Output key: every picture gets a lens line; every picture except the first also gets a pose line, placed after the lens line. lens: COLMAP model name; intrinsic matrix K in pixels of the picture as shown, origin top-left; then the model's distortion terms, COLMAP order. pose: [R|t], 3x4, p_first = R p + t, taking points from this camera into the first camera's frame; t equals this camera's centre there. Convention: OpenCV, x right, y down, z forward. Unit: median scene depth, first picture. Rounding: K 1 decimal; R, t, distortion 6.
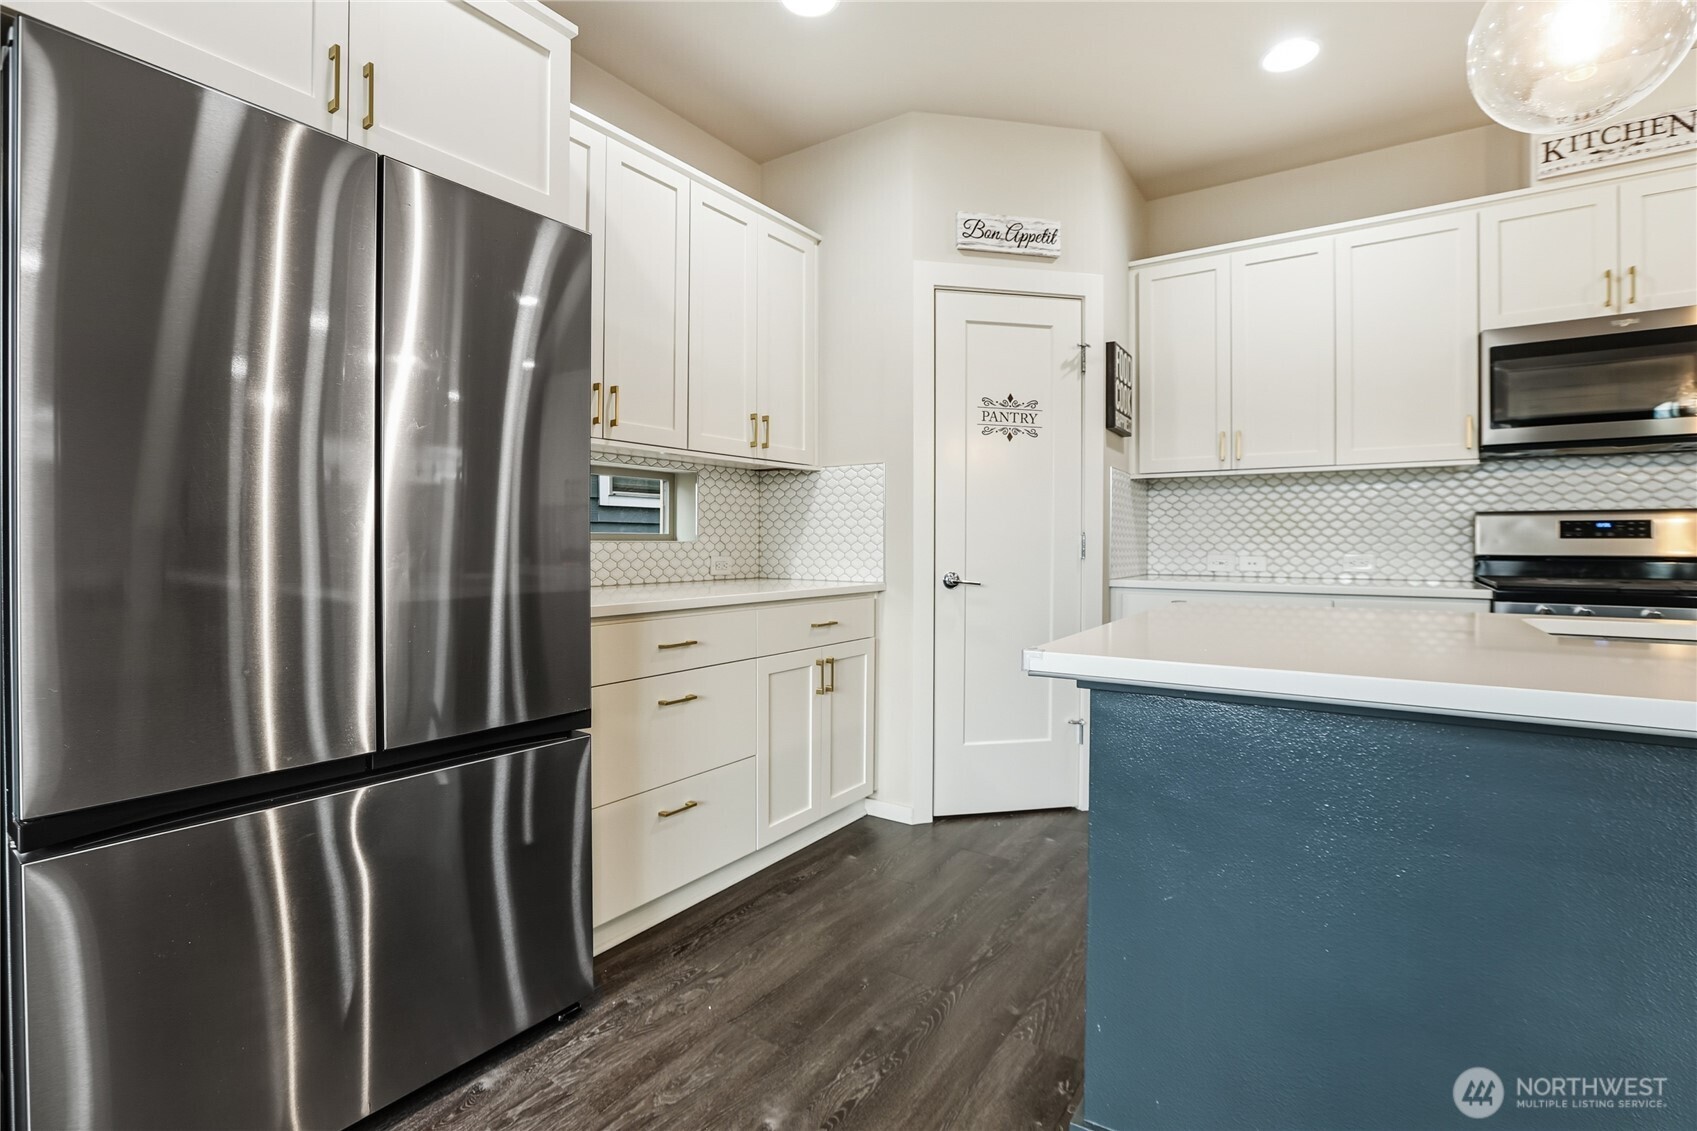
lens RADIAL K [[779.9, 0, 852.3], [0, 779.9, 551.2], [0, 0, 1]] dist [0.003831, -0.003268]
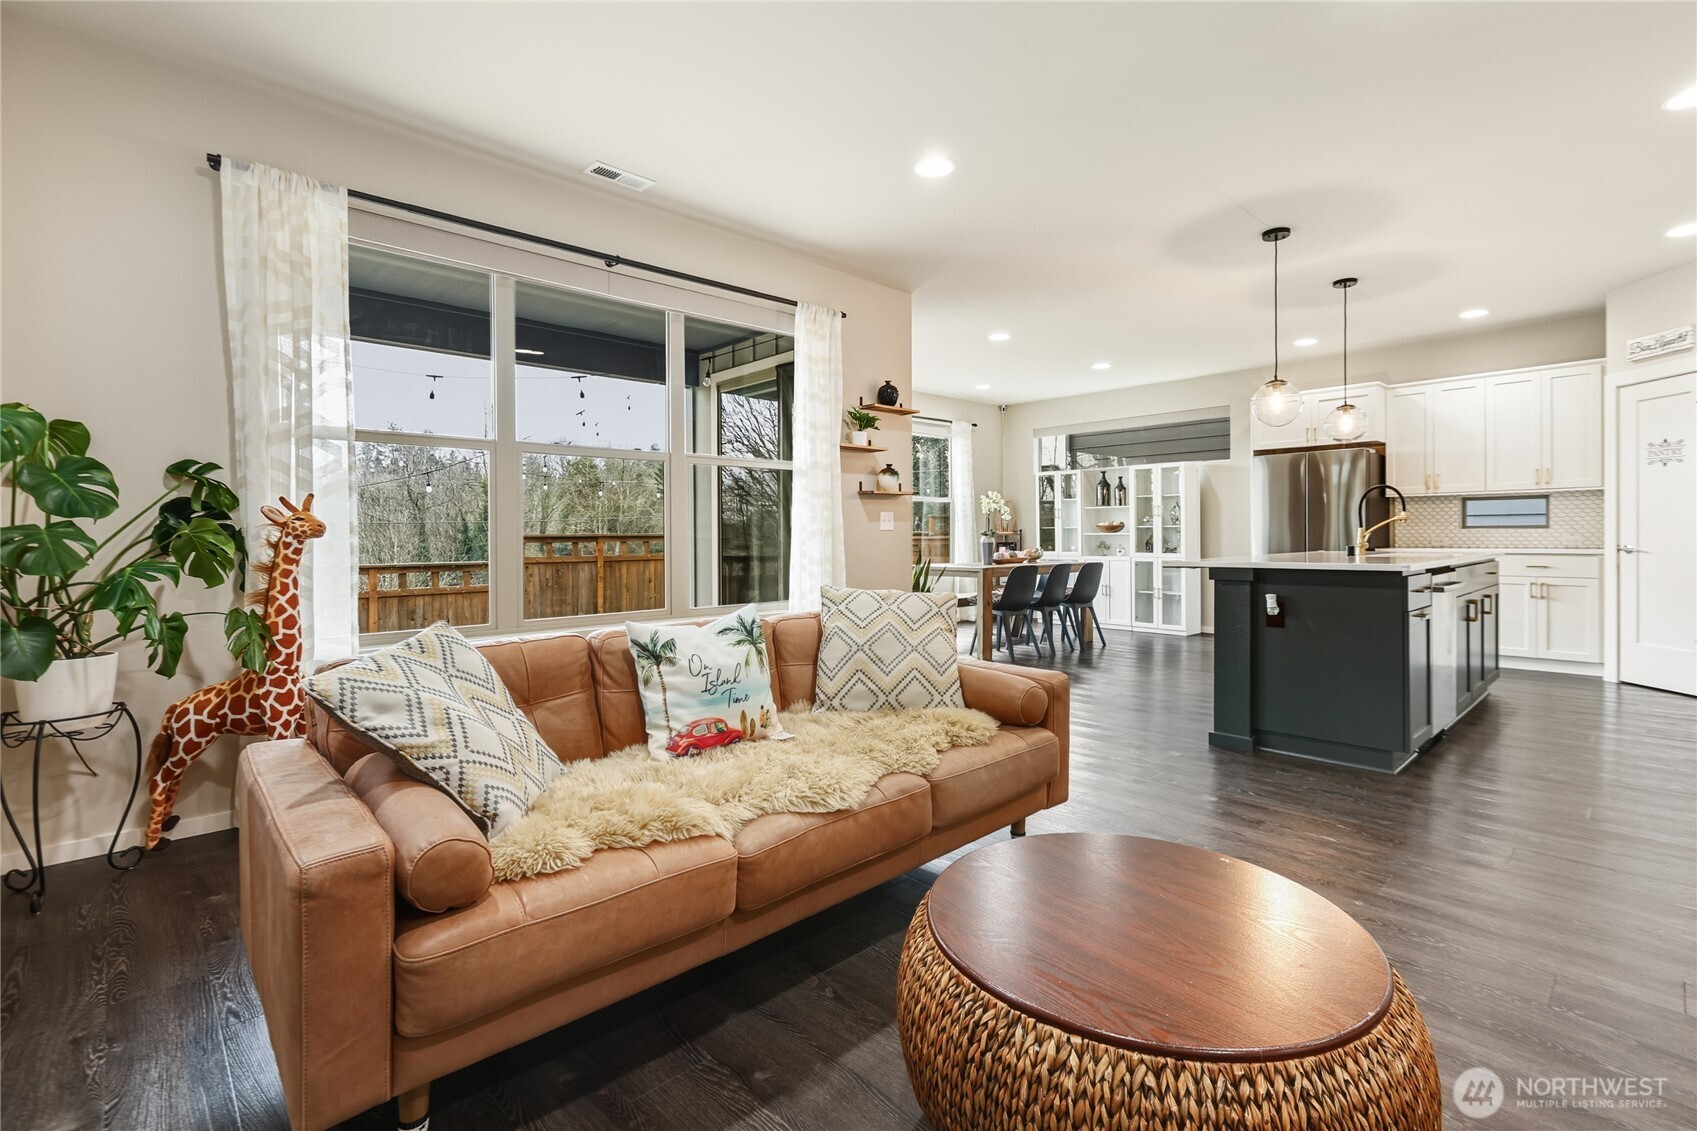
lens RADIAL K [[779.9, 0, 833.5], [0, 779.9, 530.2], [0, 0, 1]] dist [0.003831, -0.003268]
pose [[-0.247774, -0.003400, -0.968812, 2.293959], [0.001220, 0.999992, -0.003822, -0.001509], [0.968817, -0.002129, -0.247768, -0.307488]]
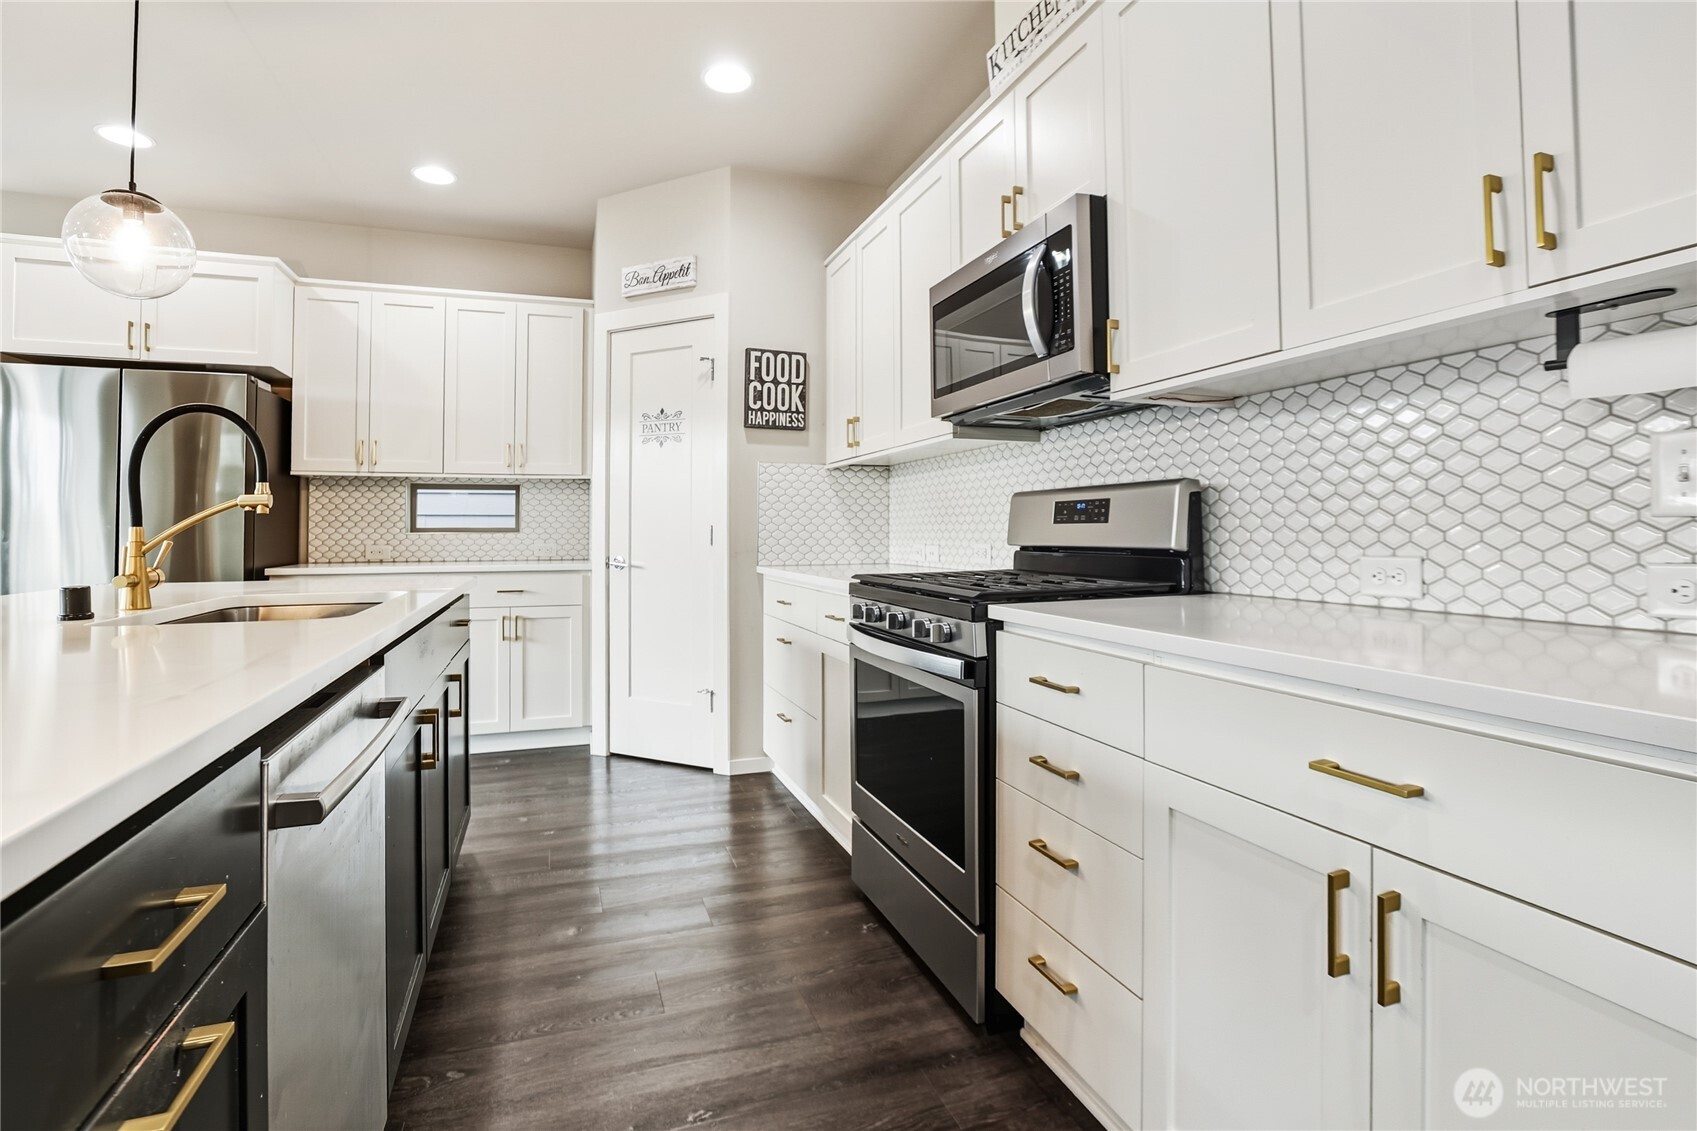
lens RADIAL K [[779.9, 0, 829.3], [0, 779.9, 523.7], [0, 0, 1]] dist [0.003831, -0.003268]
pose [[0.796804, -0.011897, -0.604121, 1.152604], [-0.000405, 0.999795, -0.020223, 0.000047], [0.604238, 0.016359, 0.796636, 0.208797]]
